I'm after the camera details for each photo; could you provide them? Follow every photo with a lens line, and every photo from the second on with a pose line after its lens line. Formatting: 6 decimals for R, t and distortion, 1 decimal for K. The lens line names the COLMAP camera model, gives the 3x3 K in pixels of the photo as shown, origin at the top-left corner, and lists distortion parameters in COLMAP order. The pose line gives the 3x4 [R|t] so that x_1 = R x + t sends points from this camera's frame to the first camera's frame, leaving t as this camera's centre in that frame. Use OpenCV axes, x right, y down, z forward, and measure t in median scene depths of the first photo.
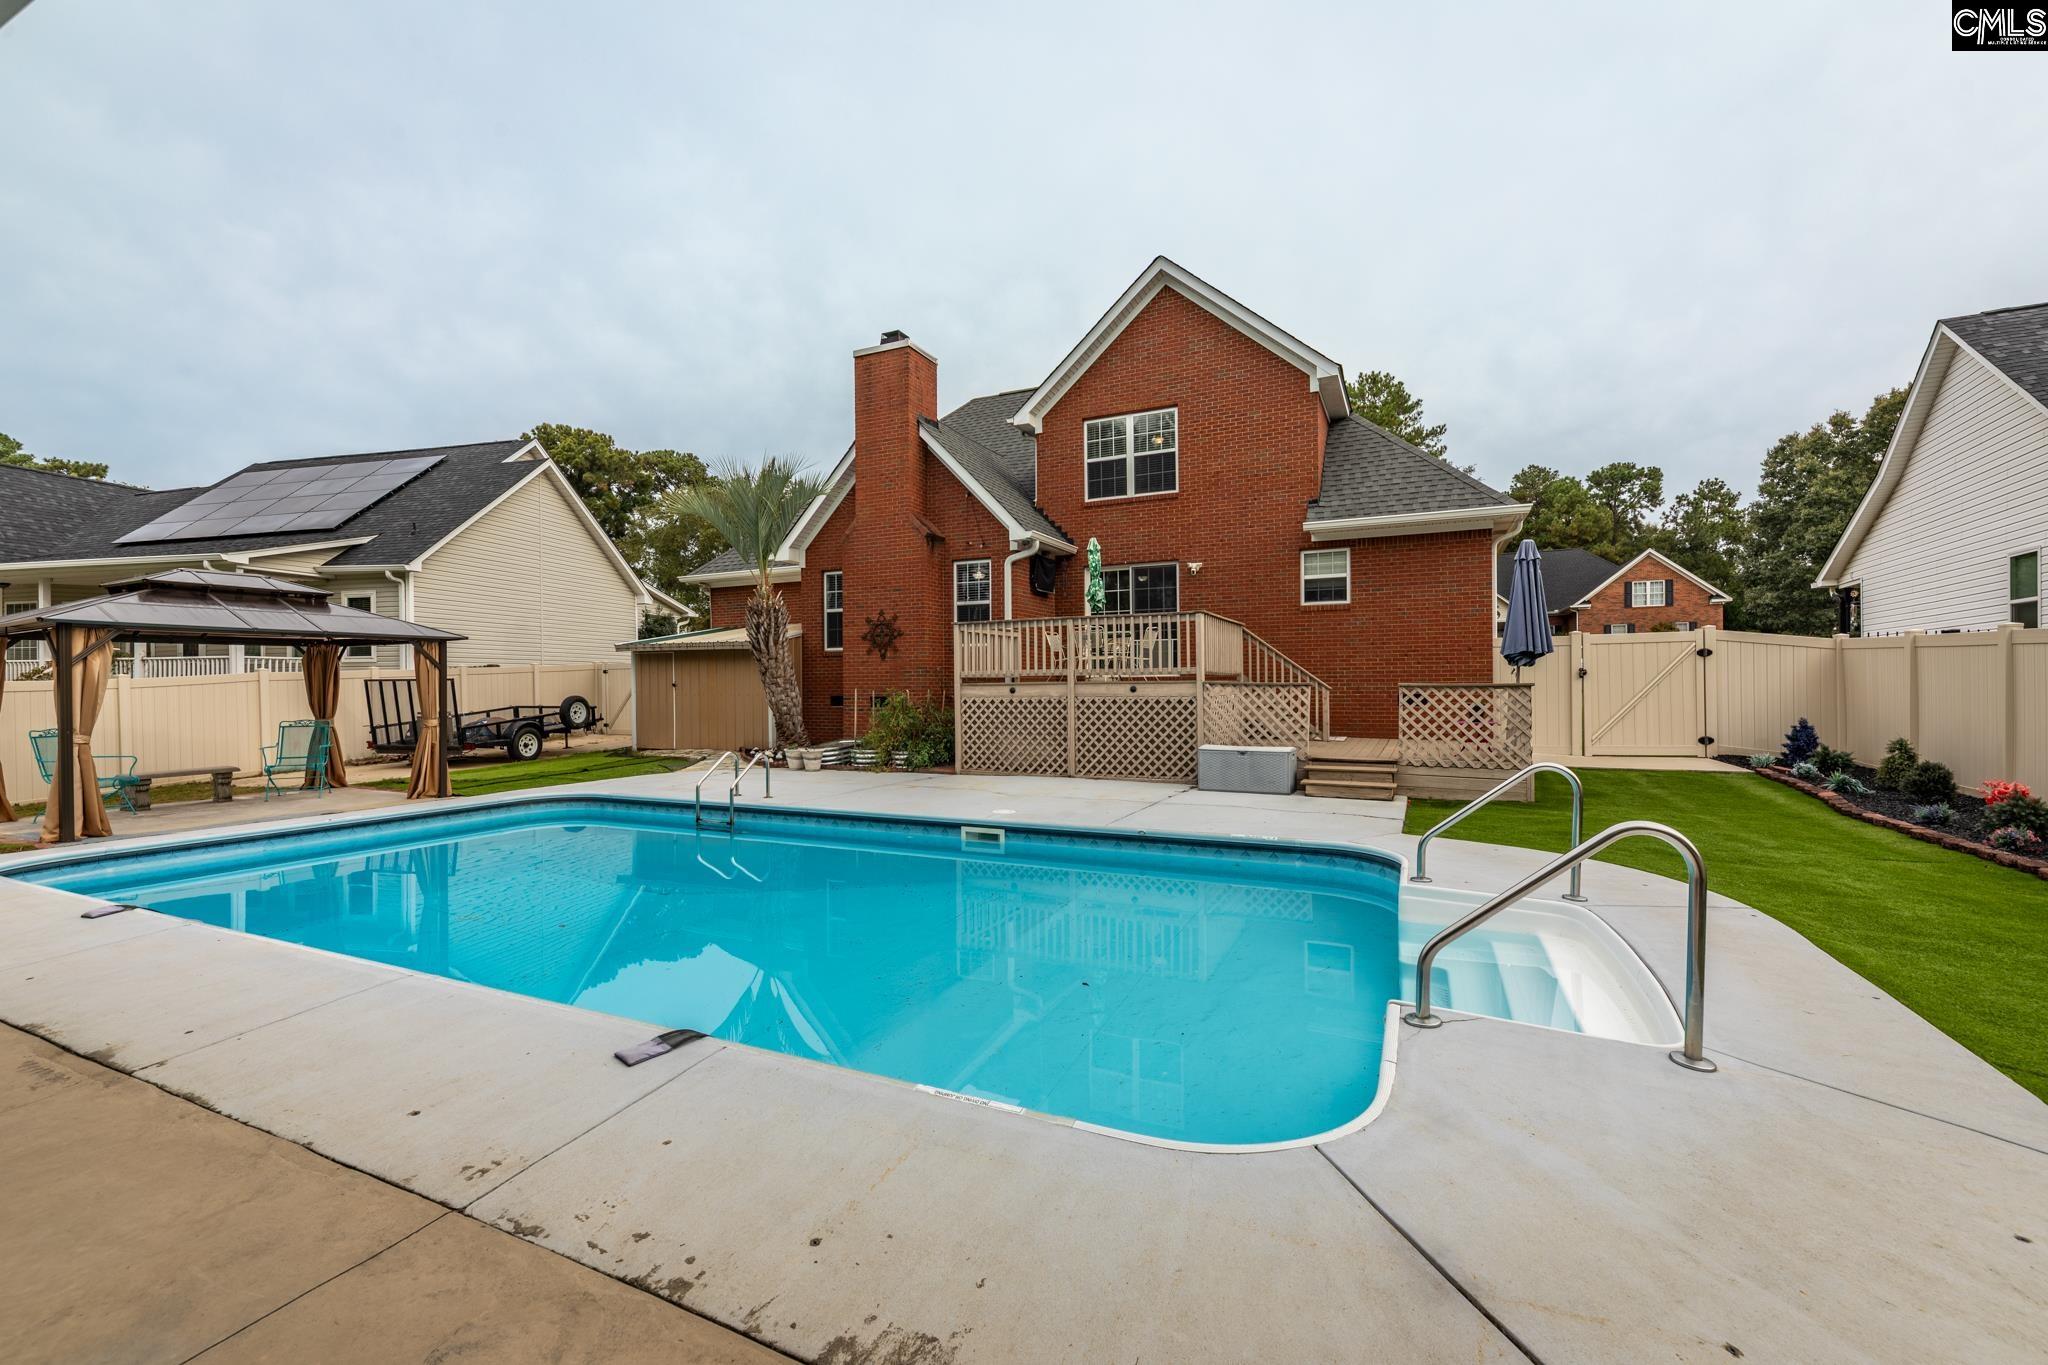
lens RADIAL K [[841.3, 0, 1019.7], [0, 841.3, 678.8], [0, 0, 1]] dist [0.005020, -0.001151]
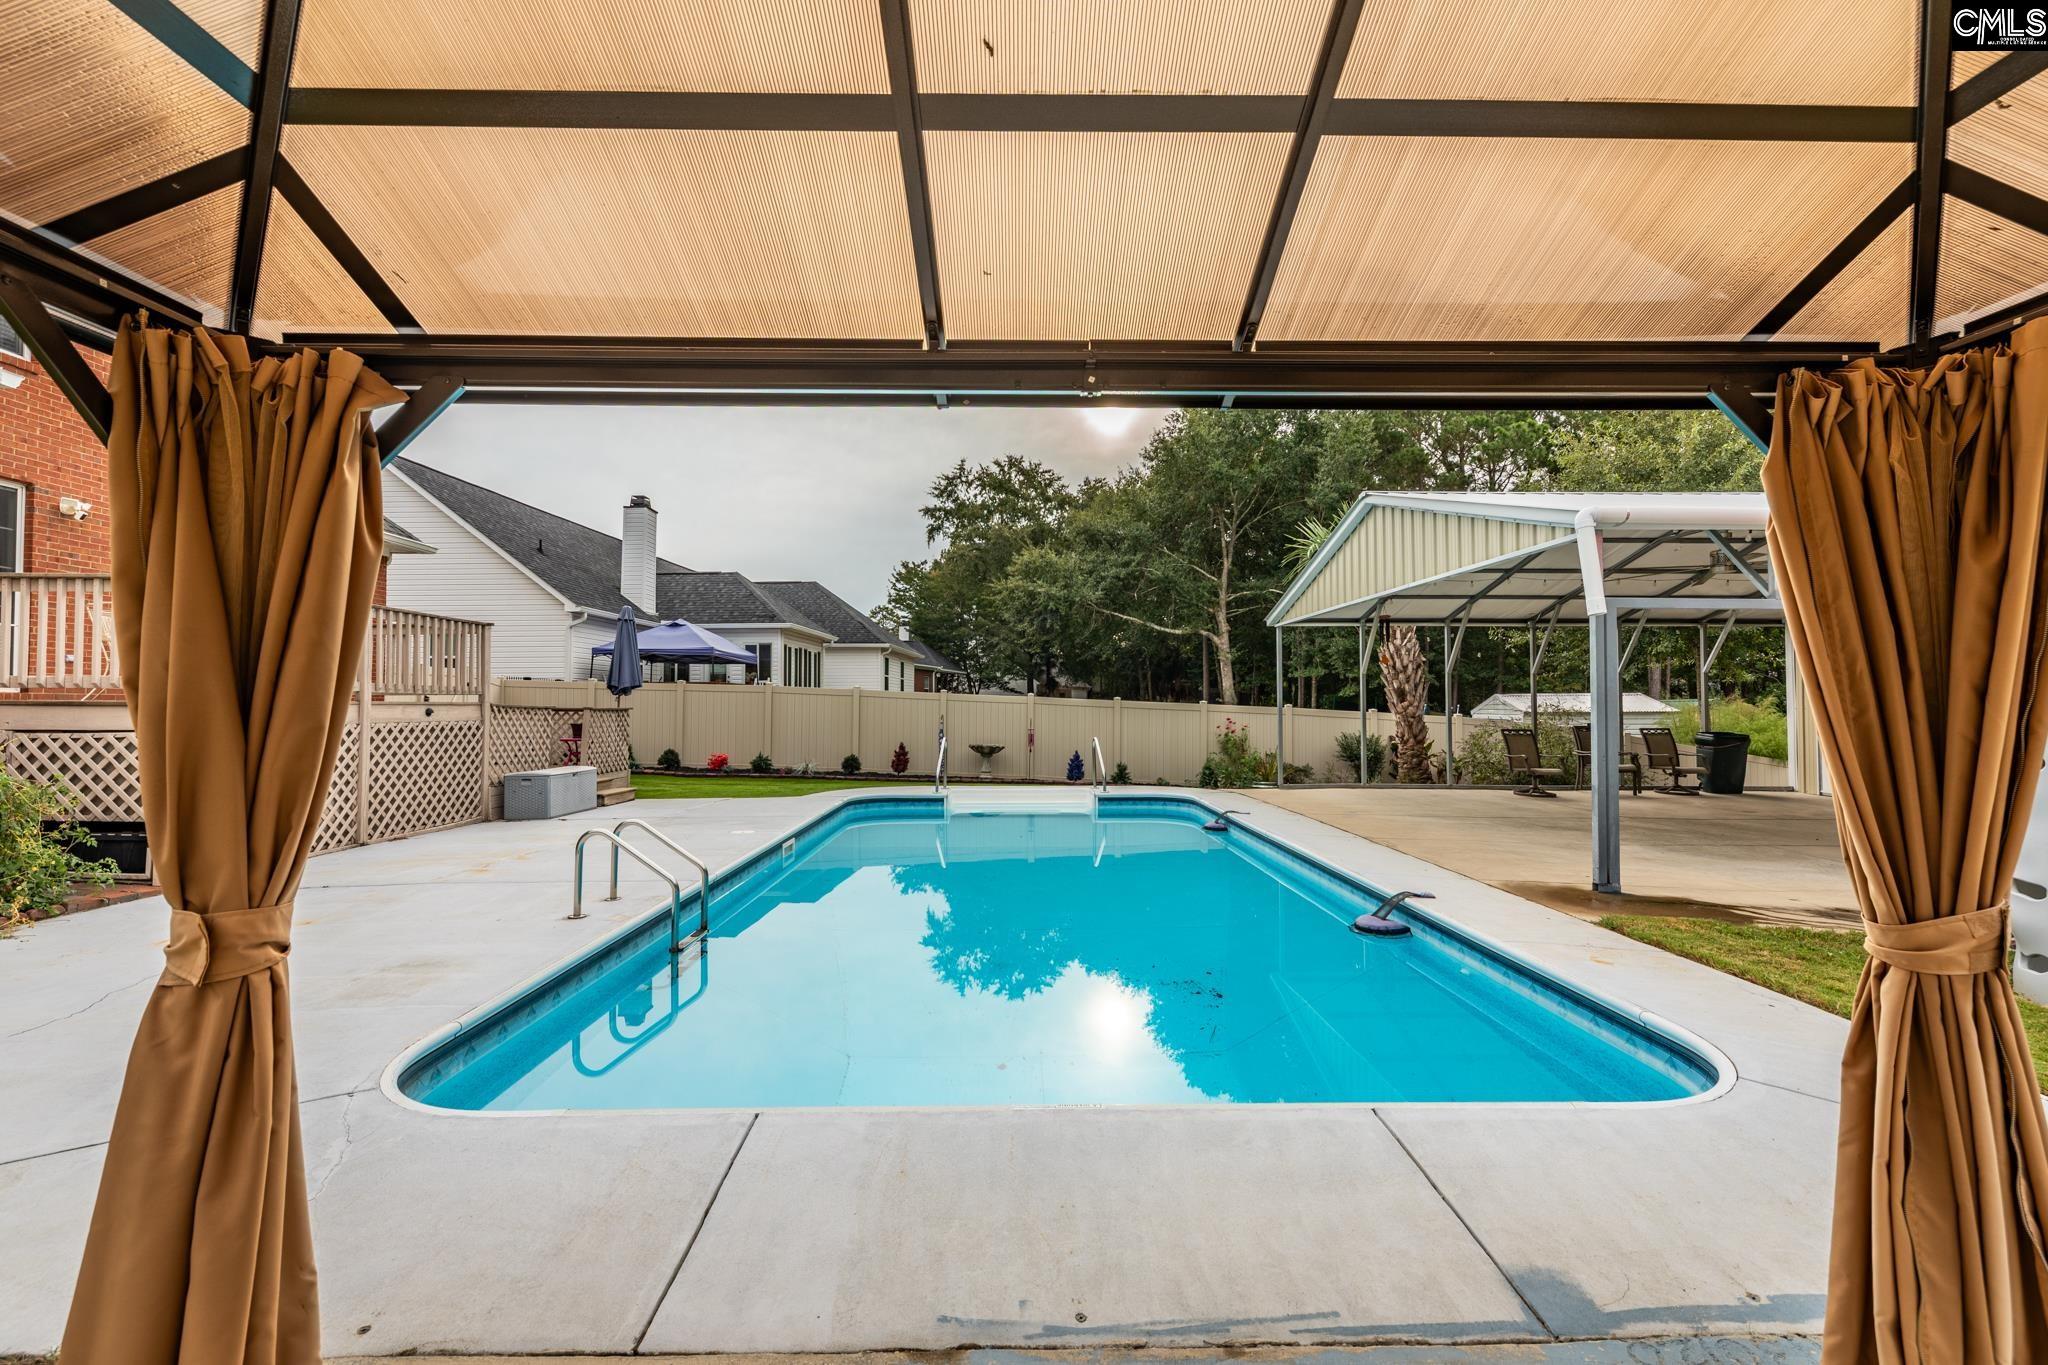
lens RADIAL K [[841.3, 0, 1011.2], [0, 841.3, 685.0], [0, 0, 1]] dist [0.005020, -0.001151]
pose [[-0.432445, 0.030921, 0.901130, -0.658986], [-0.003133, 0.999354, -0.035795, 0.010647], [-0.901655, -0.018302, -0.432069, 0.716425]]
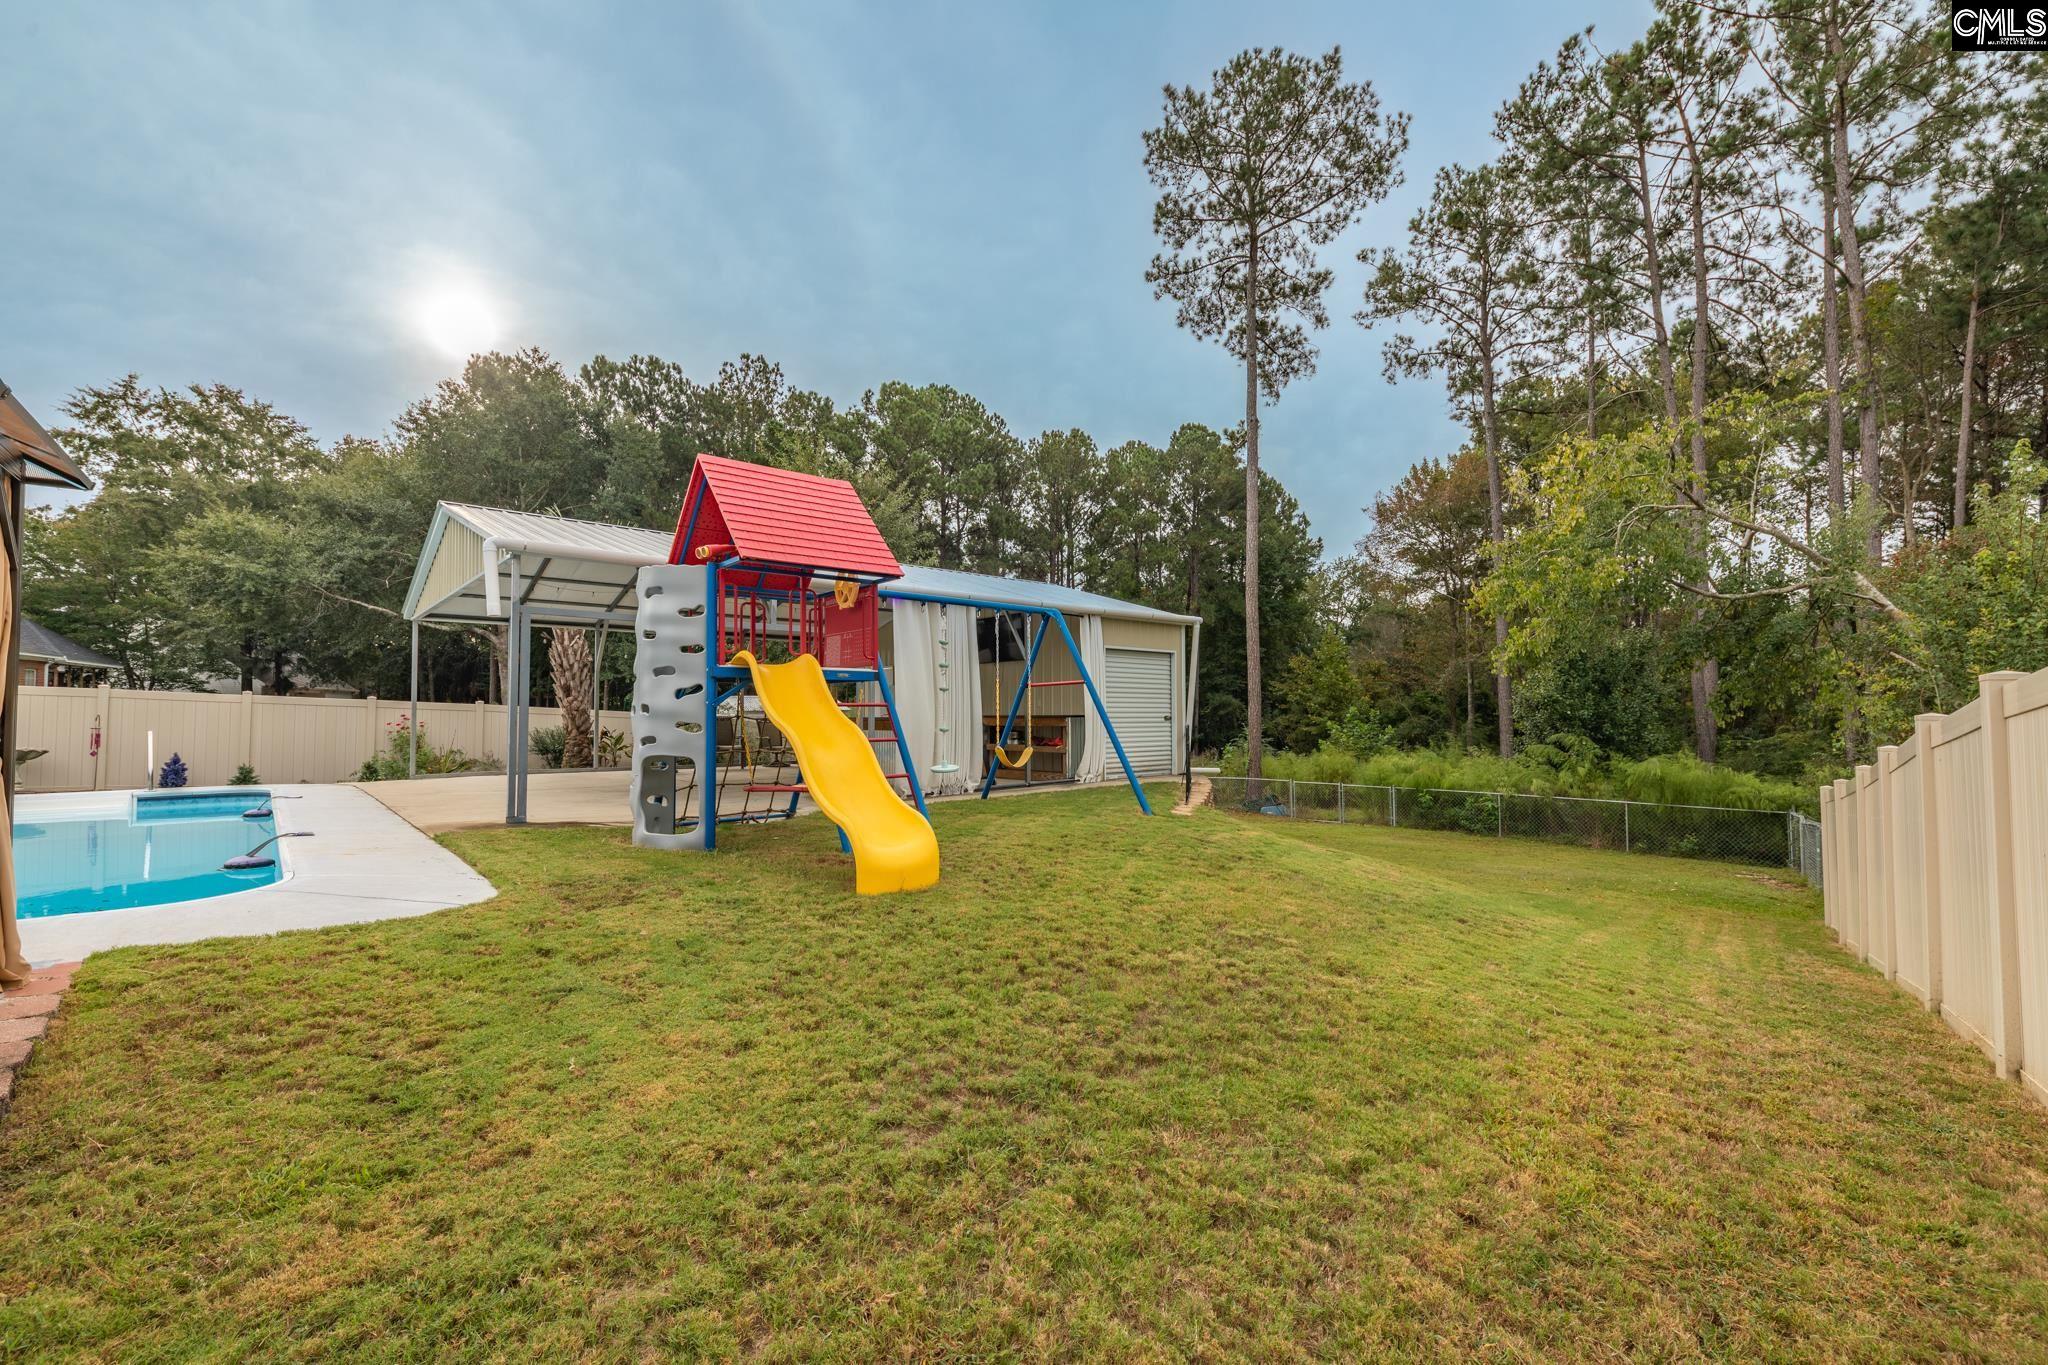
lens RADIAL K [[847.1, 0, 1037.2], [0, 847.1, 700.6], [0, 0, 1]] dist [-0.001852, -0.003071]
pose [[-0.922024, 0.020605, 0.386584, -0.976608], [0.010529, 0.999548, -0.028162, 0.037214], [-0.386989, -0.021896, -0.921824, 0.653117]]
